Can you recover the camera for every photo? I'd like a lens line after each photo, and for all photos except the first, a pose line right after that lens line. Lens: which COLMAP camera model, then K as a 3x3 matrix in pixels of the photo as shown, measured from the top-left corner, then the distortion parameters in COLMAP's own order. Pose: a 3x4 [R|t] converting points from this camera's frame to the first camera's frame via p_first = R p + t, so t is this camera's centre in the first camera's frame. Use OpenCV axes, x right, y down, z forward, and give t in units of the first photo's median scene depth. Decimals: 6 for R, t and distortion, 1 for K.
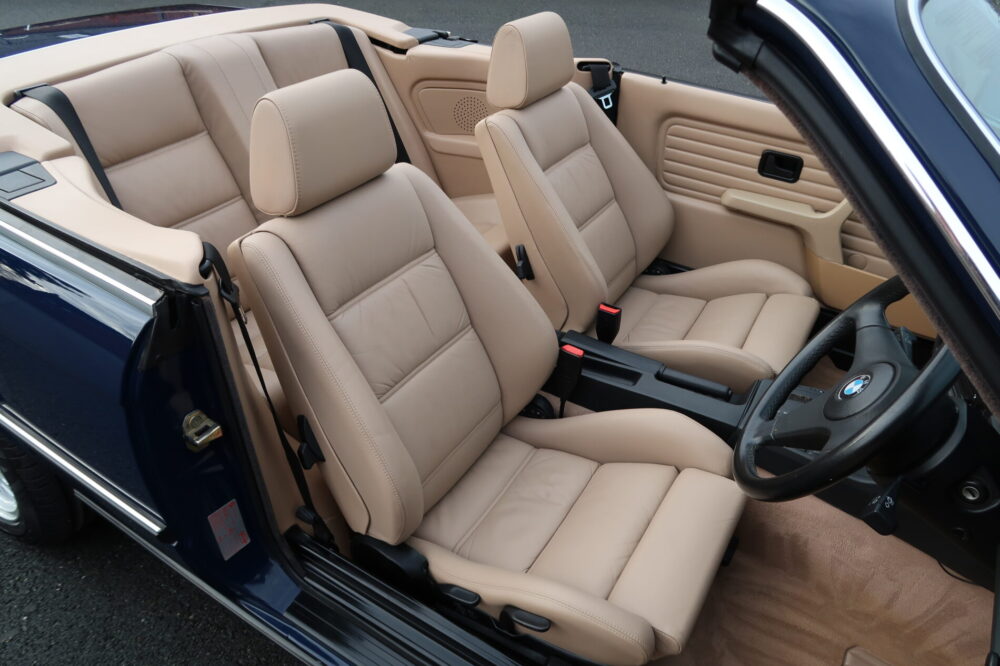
lens RADIAL K [[707.0, 0, 500.0], [0, 707.0, 333.0], [0, 0, 1]] dist [-0.020811, 0.002367]
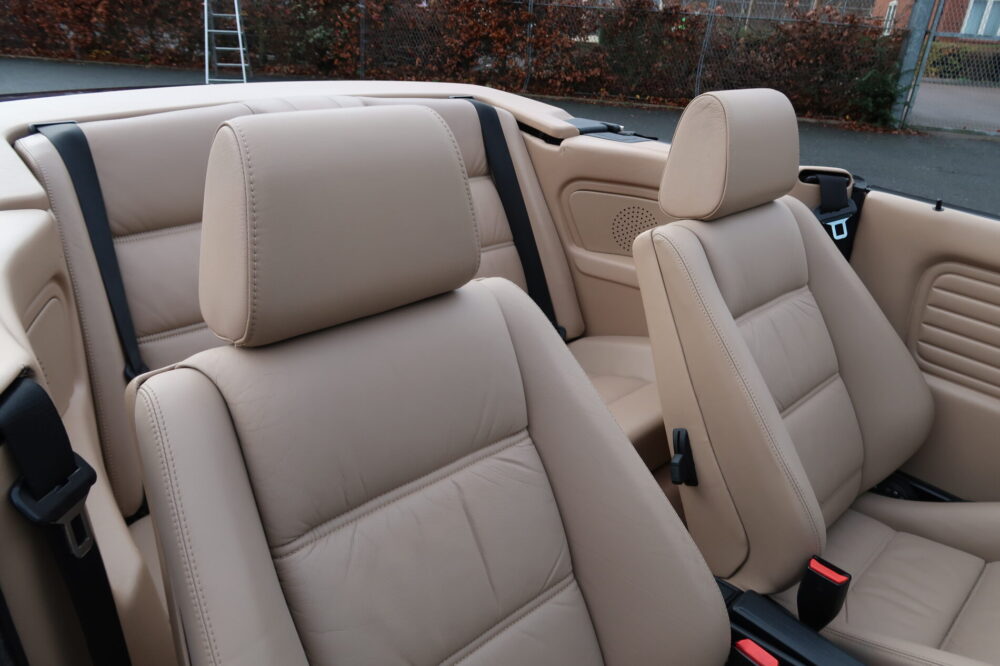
lens RADIAL K [[719.4, 0, 498.1], [0, 719.4, 324.2], [0, 0, 1]] dist [-0.001155, 0.003826]
pose [[0.965914, 0.132113, -0.222613, 0.001394], [-0.170724, 0.971542, -0.164191, -0.071644], [0.194586, 0.196600, 0.960981, 0.295412]]
